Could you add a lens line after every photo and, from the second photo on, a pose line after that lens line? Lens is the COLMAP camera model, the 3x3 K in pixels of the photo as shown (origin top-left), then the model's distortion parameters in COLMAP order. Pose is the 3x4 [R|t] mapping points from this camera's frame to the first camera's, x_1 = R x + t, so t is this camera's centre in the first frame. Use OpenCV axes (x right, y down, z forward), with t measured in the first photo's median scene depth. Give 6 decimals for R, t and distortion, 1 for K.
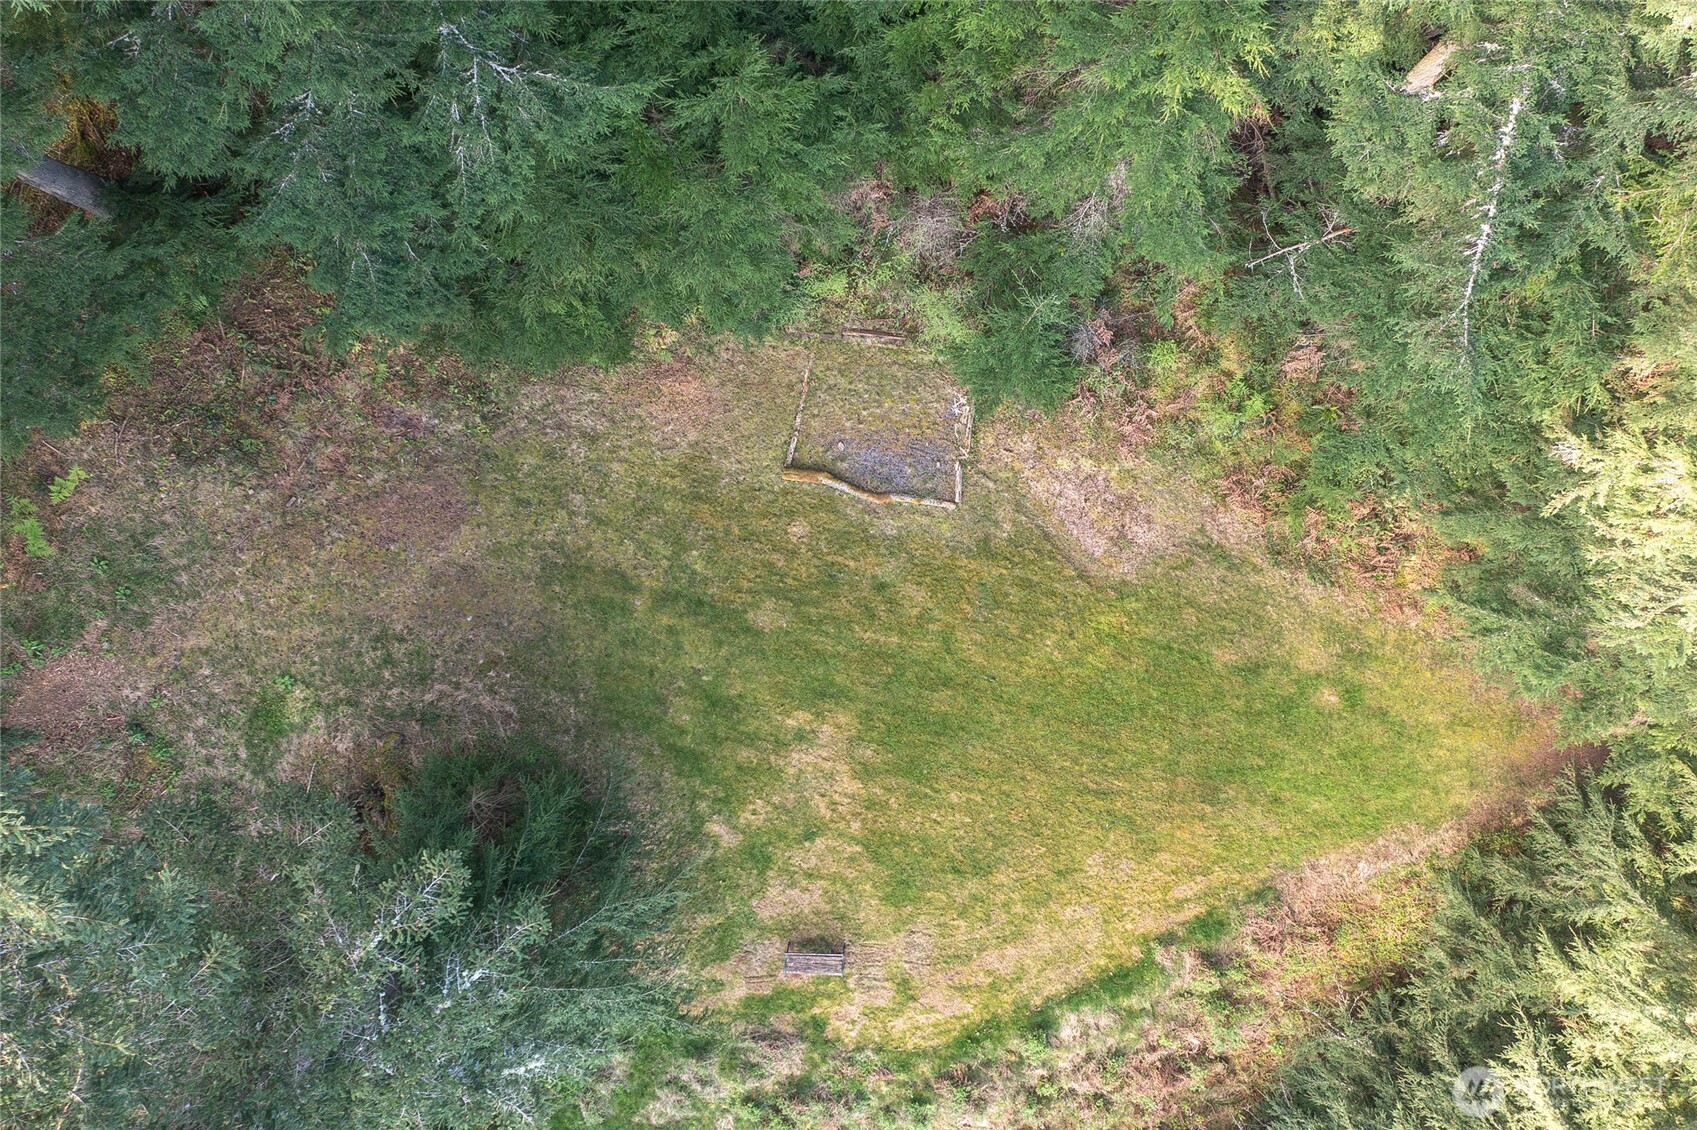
lens RADIAL K [[1334.6, 0, 848.5], [0, 1334.6, 565.0], [0, 0, 1]] dist [-0.045323, 0.068596]
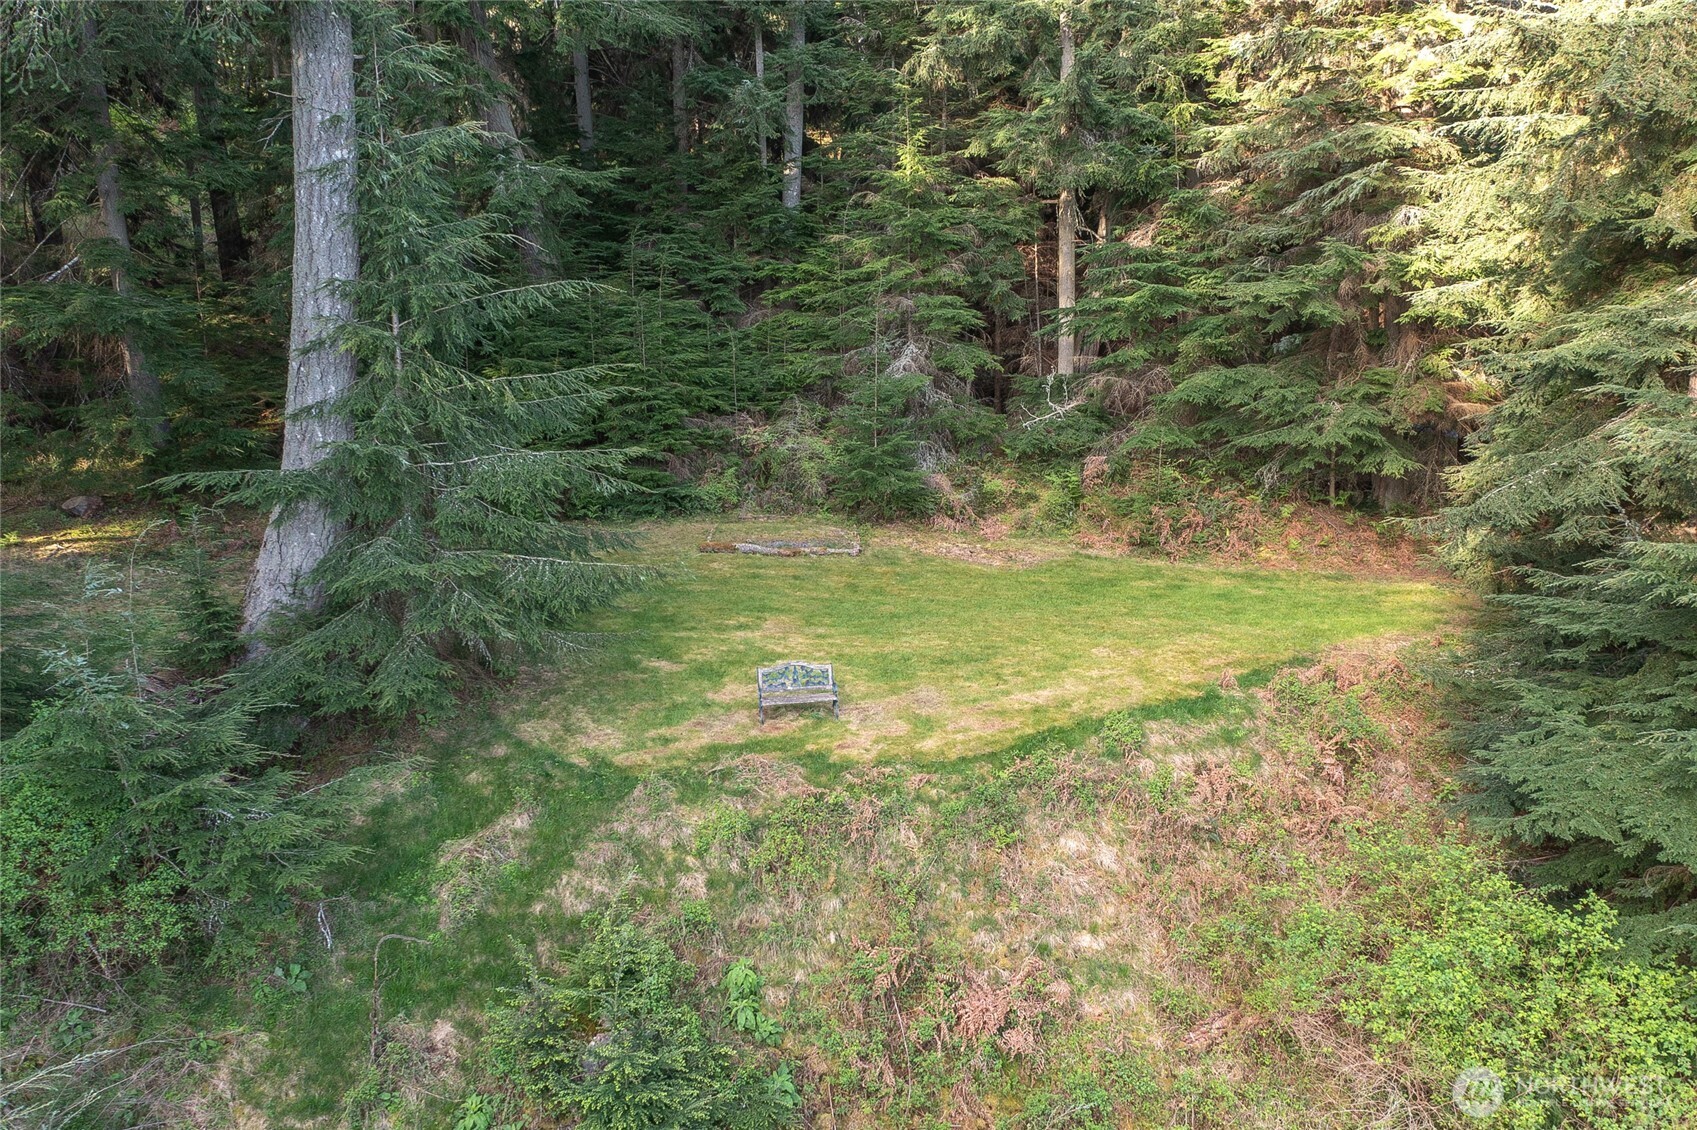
lens RADIAL K [[1334.6, 0, 848.5], [0, 1334.6, 565.0], [0, 0, 1]] dist [-0.045323, 0.068596]
pose [[0.980957, -0.031376, 0.191672, -0.138076], [0.193781, 0.224652, -0.954977, 0.999219], [-0.013096, 0.973934, 0.226454, 0.750200]]
